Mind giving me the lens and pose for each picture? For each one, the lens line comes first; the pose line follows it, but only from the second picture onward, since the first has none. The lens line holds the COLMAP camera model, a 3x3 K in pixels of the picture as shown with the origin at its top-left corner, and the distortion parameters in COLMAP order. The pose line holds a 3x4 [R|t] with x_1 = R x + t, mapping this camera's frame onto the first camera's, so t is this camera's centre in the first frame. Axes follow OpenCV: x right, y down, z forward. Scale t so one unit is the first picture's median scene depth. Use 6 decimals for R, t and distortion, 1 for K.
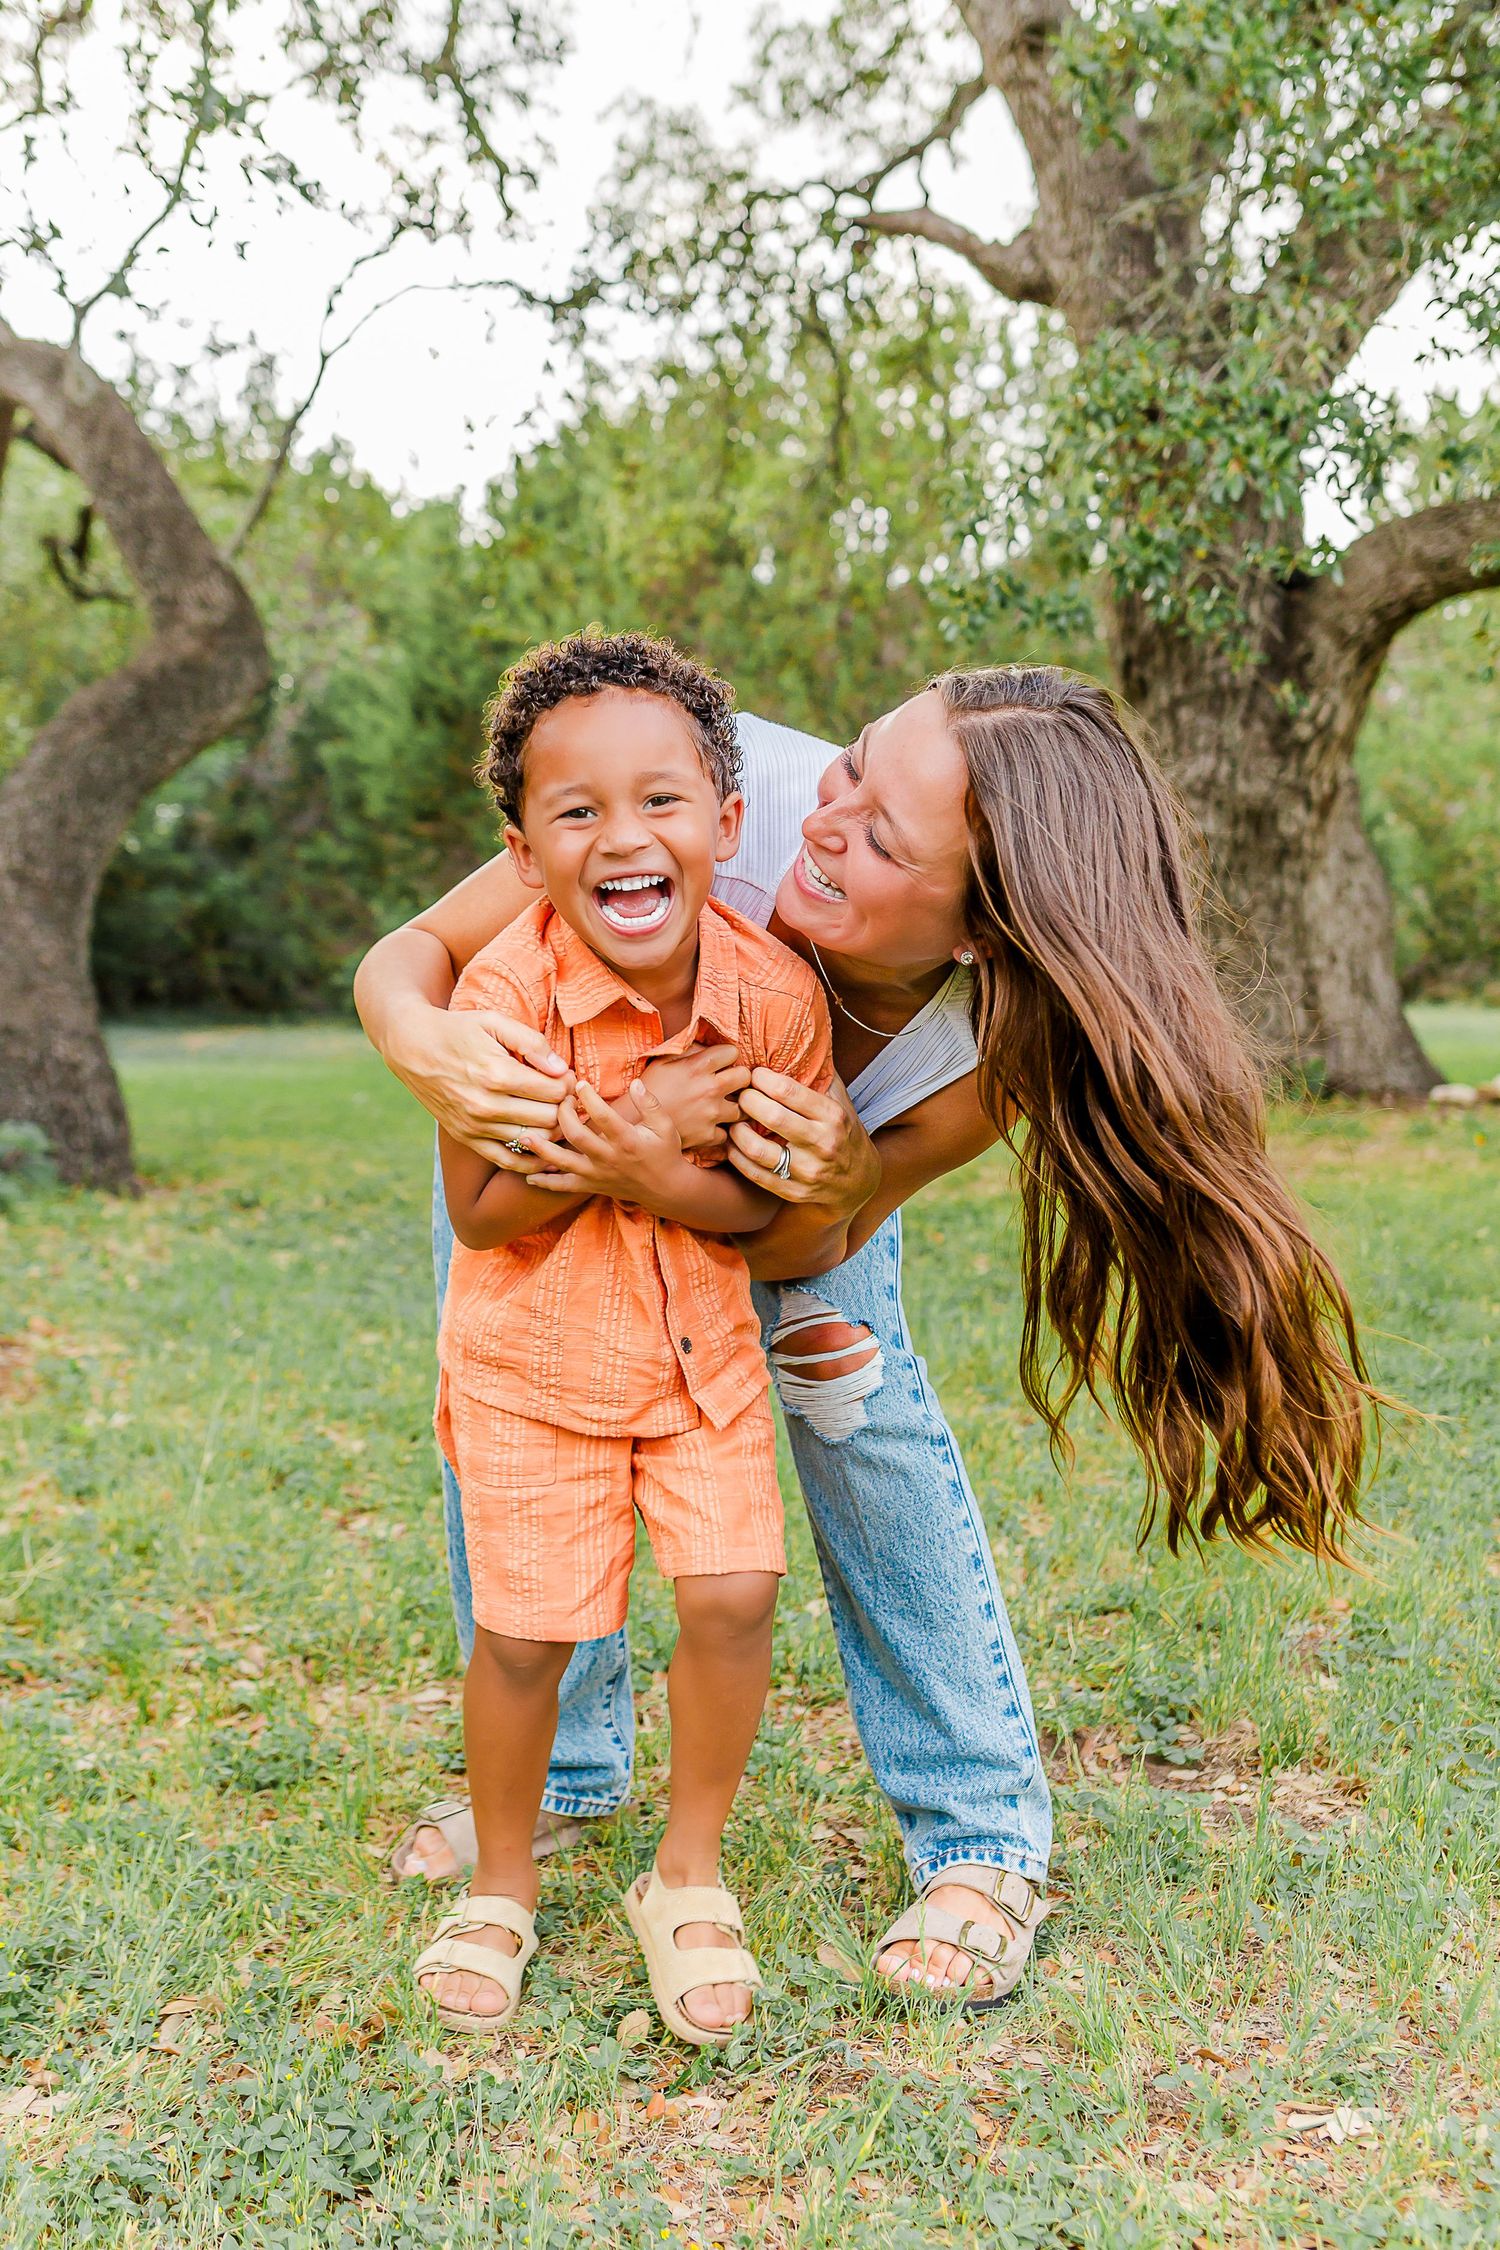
lens RADIAL K [[2283.7, 0, 734.0], [0, 2283.7, 1022.3], [0, 0, 1]] dist [0.000211, -0.017712]
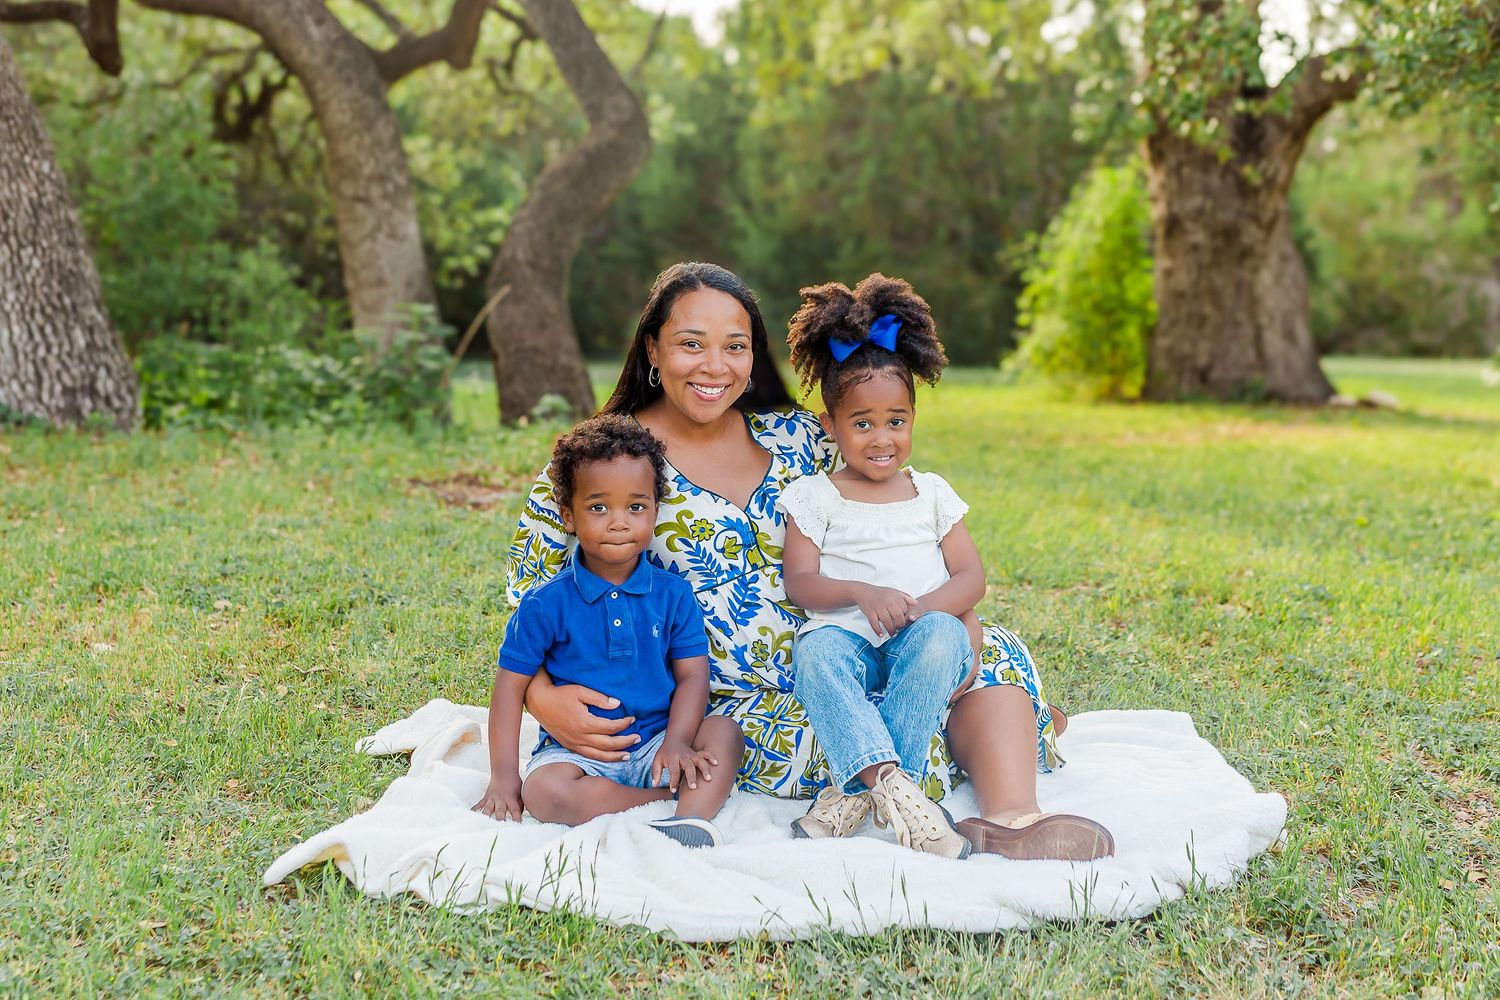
lens RADIAL K [[1626.0, 0, 722.6], [0, 1626.0, 460.1], [0, 0, 1]] dist [-0.007809, -0.000548]
pose [[0.997279, 0.012839, -0.072599, -0.050691], [-0.008949, 0.998519, 0.053661, 0.015382], [0.073181, -0.052865, 0.995917, -0.216731]]
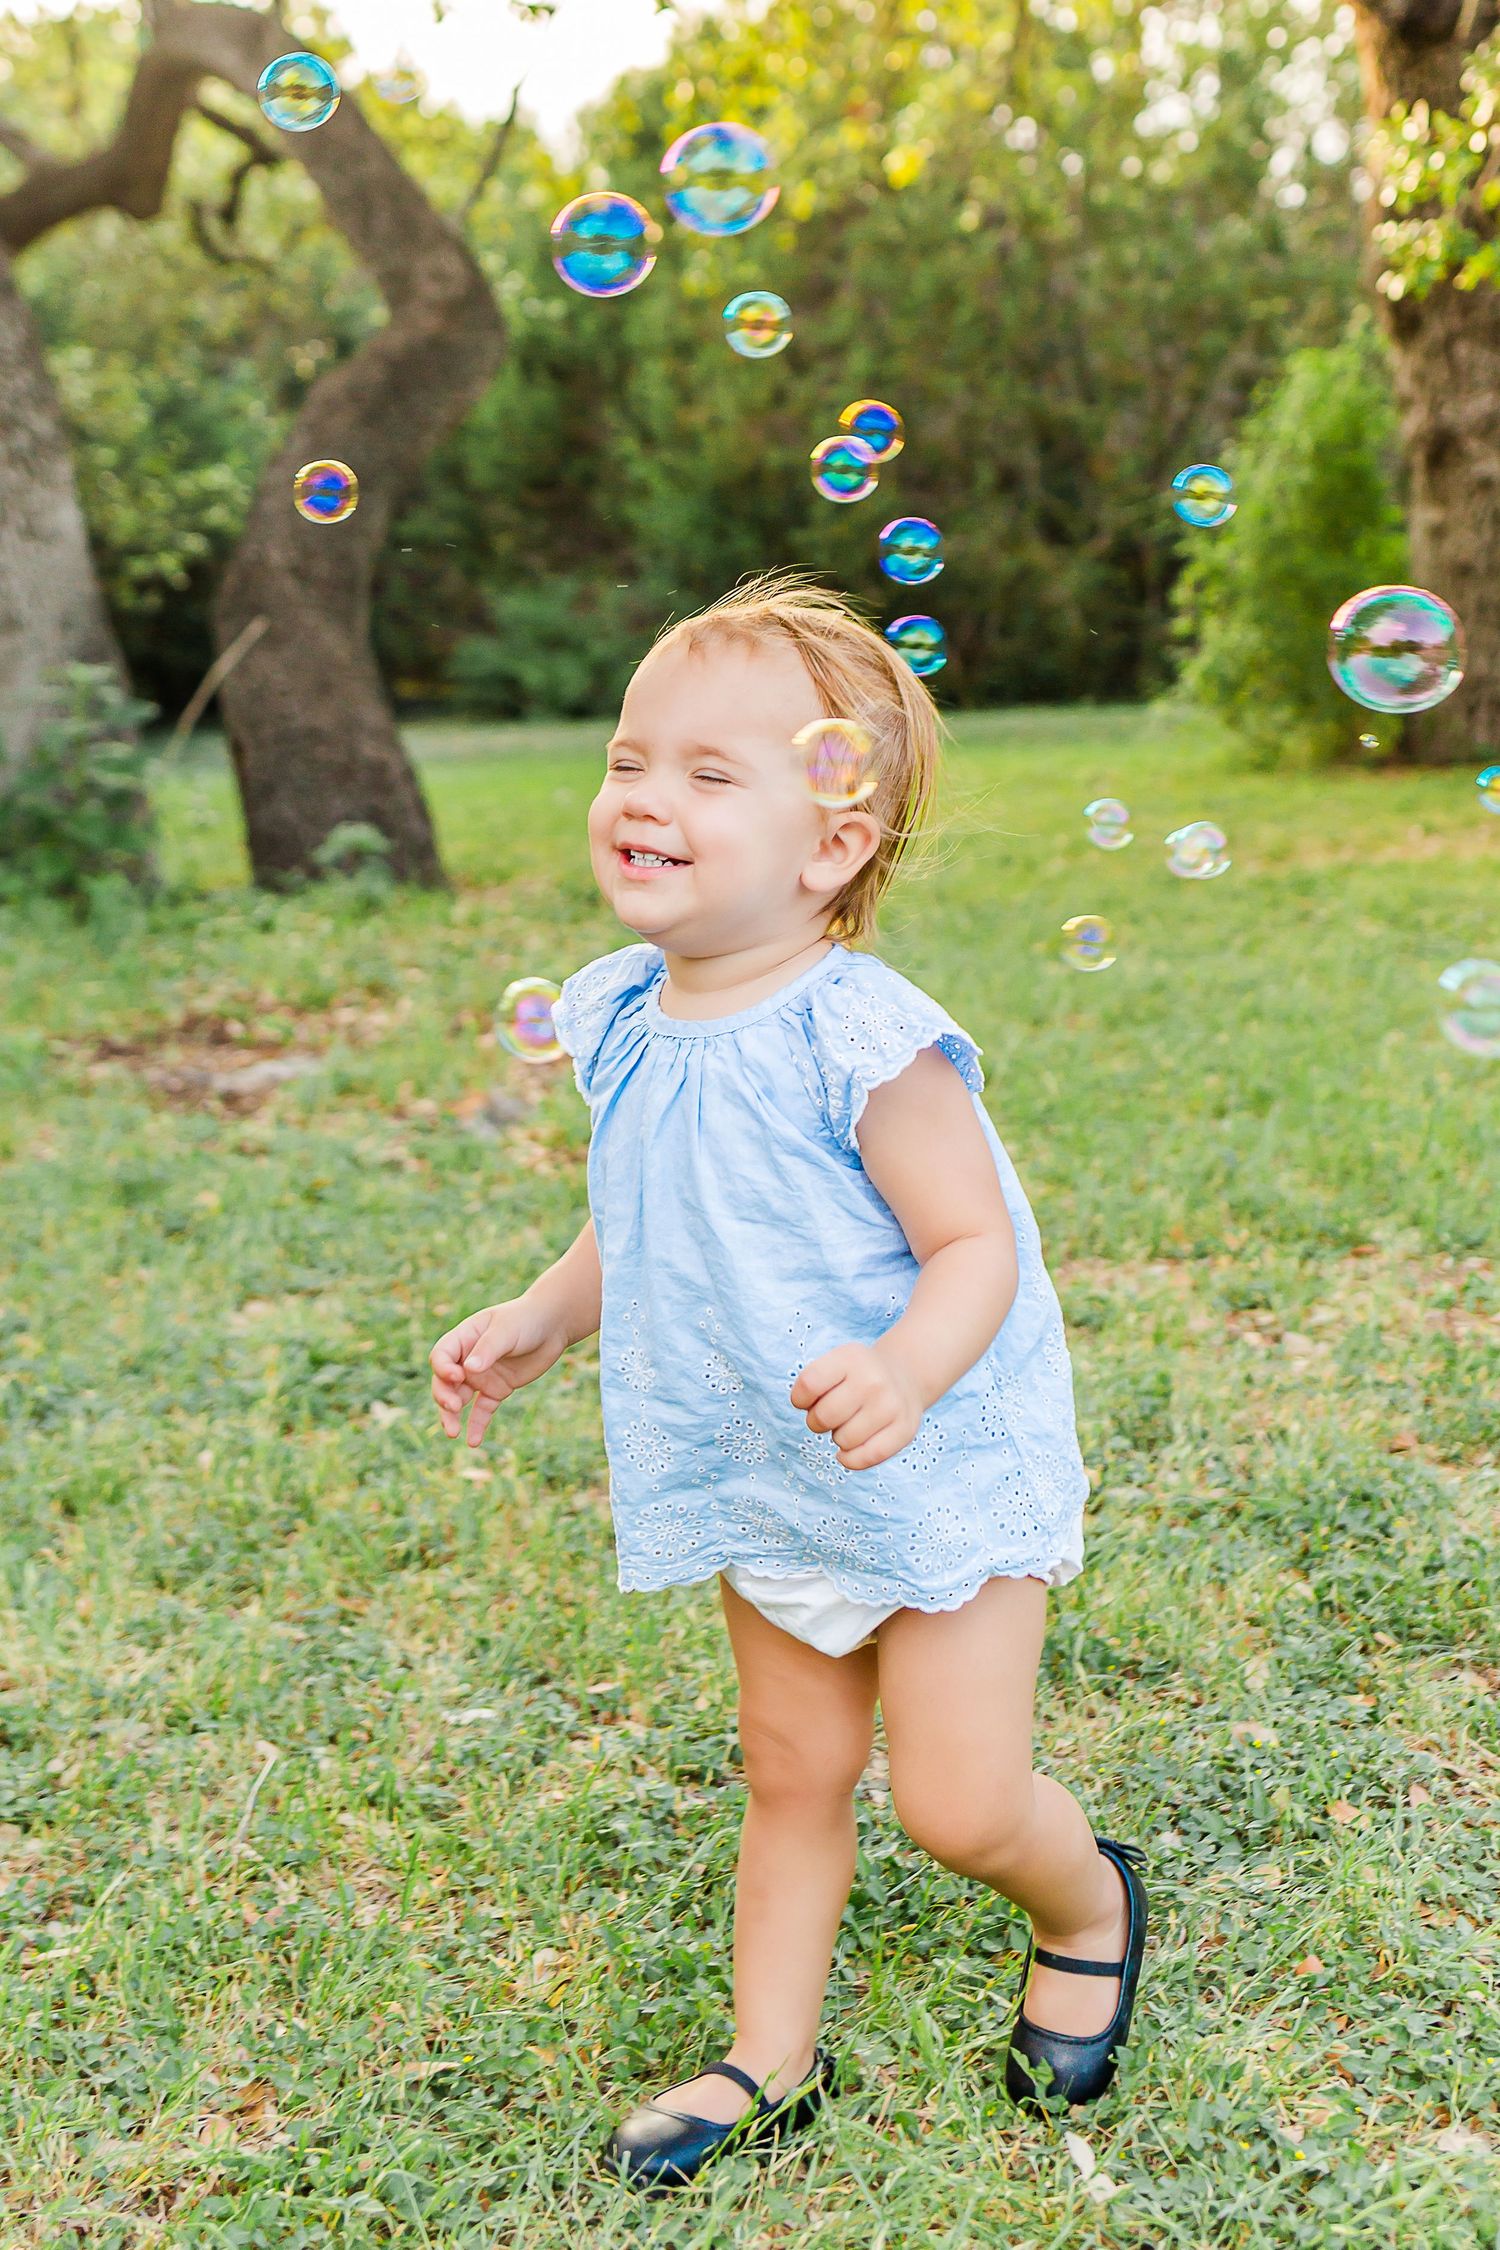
lens RADIAL K [[2657.8, 0, 742.0], [0, 2657.8, 798.2], [0, 0, 1]] dist [-0.090867, -0.001650]
pose [[0.999111, -0.039196, -0.015517, -0.086167], [0.039716, 0.998605, 0.034784, -0.000605], [0.014132, -0.035369, 0.999274, -0.086659]]
